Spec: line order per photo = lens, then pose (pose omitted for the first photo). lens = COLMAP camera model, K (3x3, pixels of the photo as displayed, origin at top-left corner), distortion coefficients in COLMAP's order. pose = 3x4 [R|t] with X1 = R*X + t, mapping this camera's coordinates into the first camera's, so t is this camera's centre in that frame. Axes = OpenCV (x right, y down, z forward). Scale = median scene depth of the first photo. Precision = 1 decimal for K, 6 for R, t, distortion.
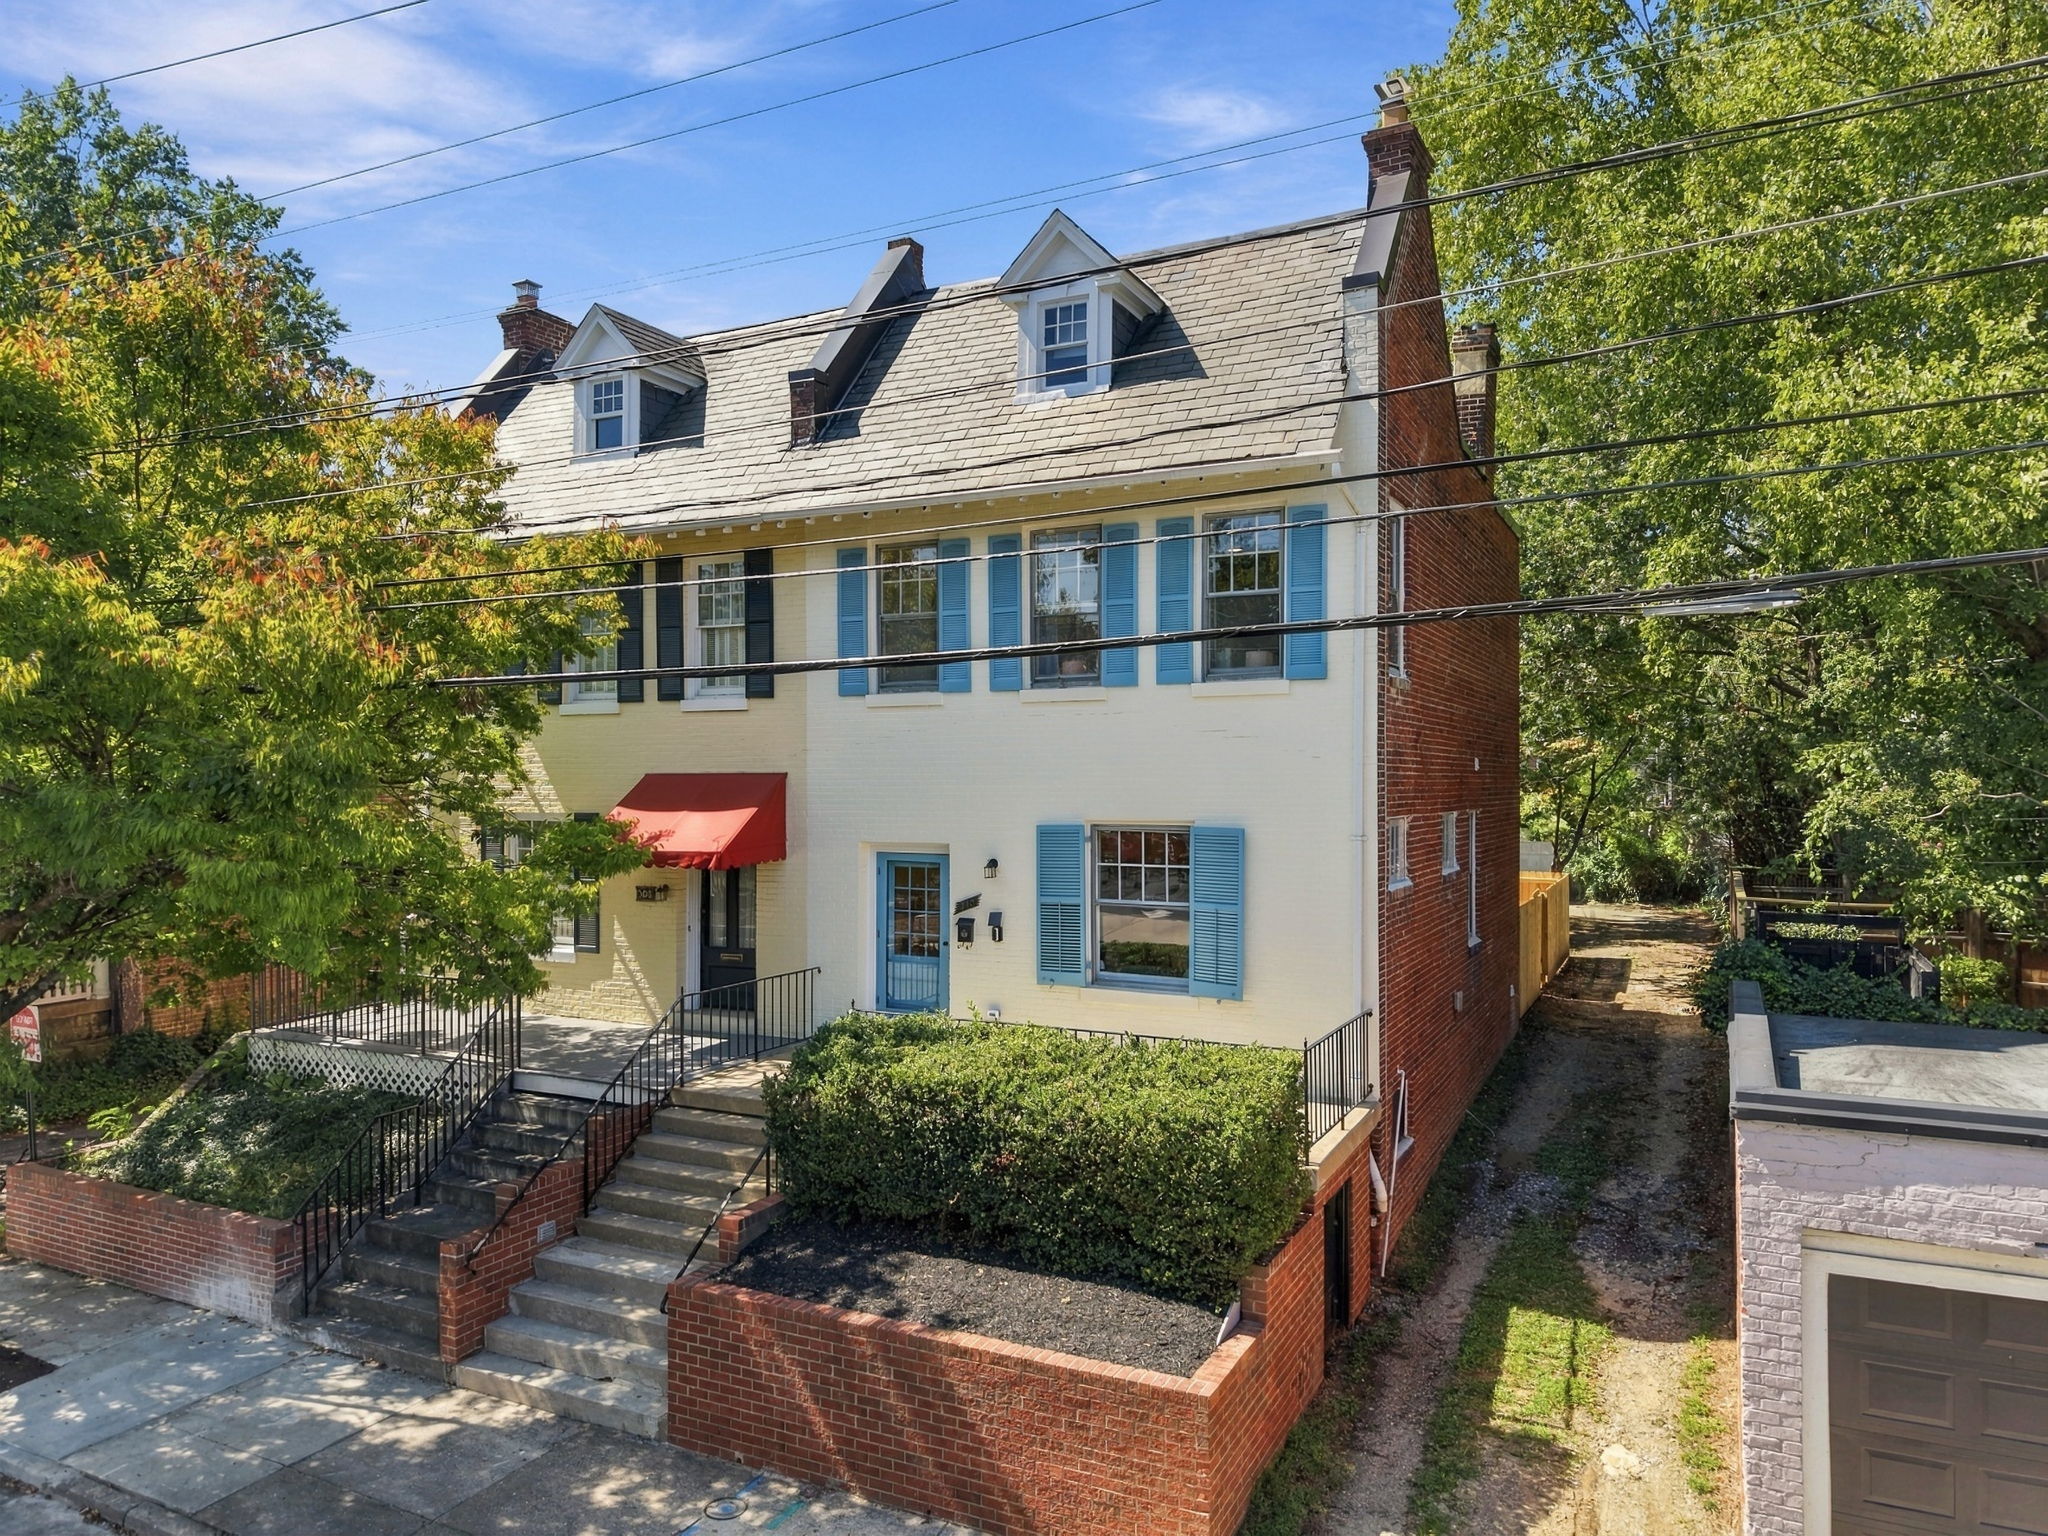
lens RADIAL K [[1361.9, 0, 1025.8], [0, 1361.9, 780.4], [0, 0, 1]] dist [0.021442, -0.003114]
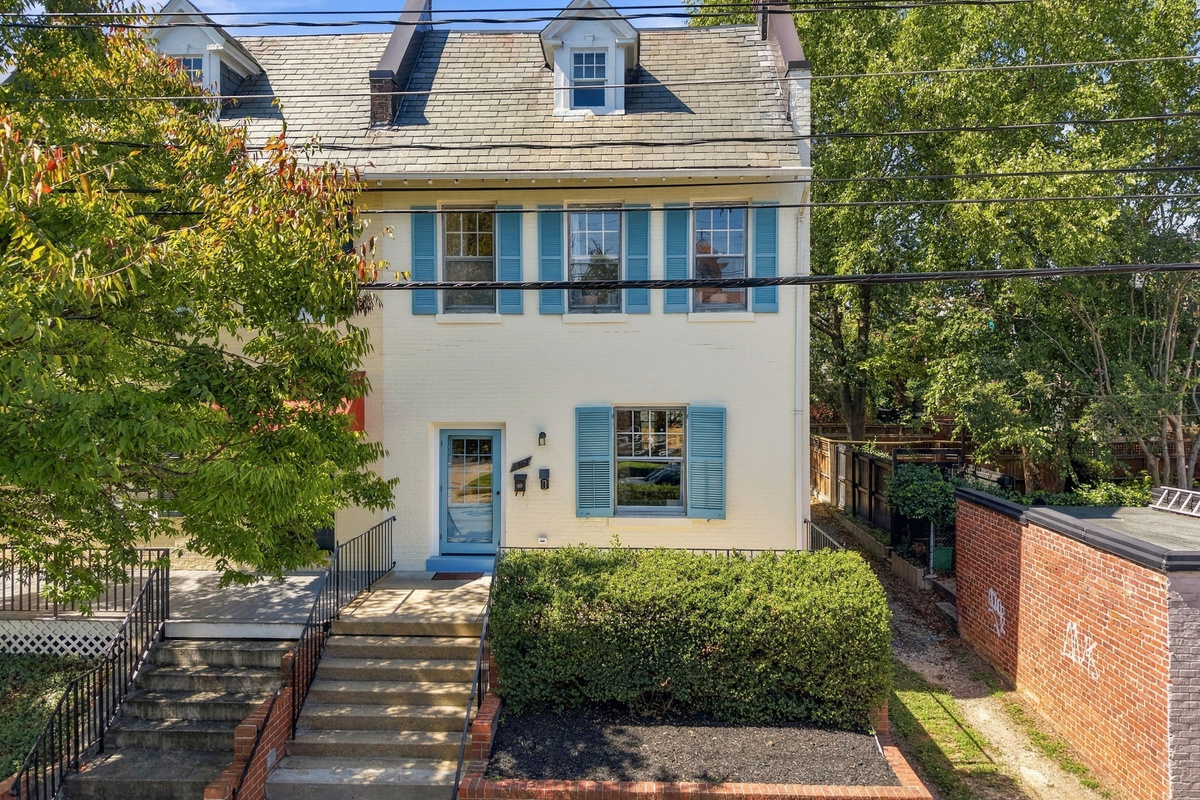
lens RADIAL K [[810.0, 0, 600.3], [0, 810.0, 374.4], [0, 0, 1]] dist [0.004798, 0.005696]
pose [[0.912754, 0.000232, 0.408510, -0.324182], [0.000920, 0.999996, -0.002624, -0.000234], [-0.408509, 0.002771, 0.912750, 0.206974]]
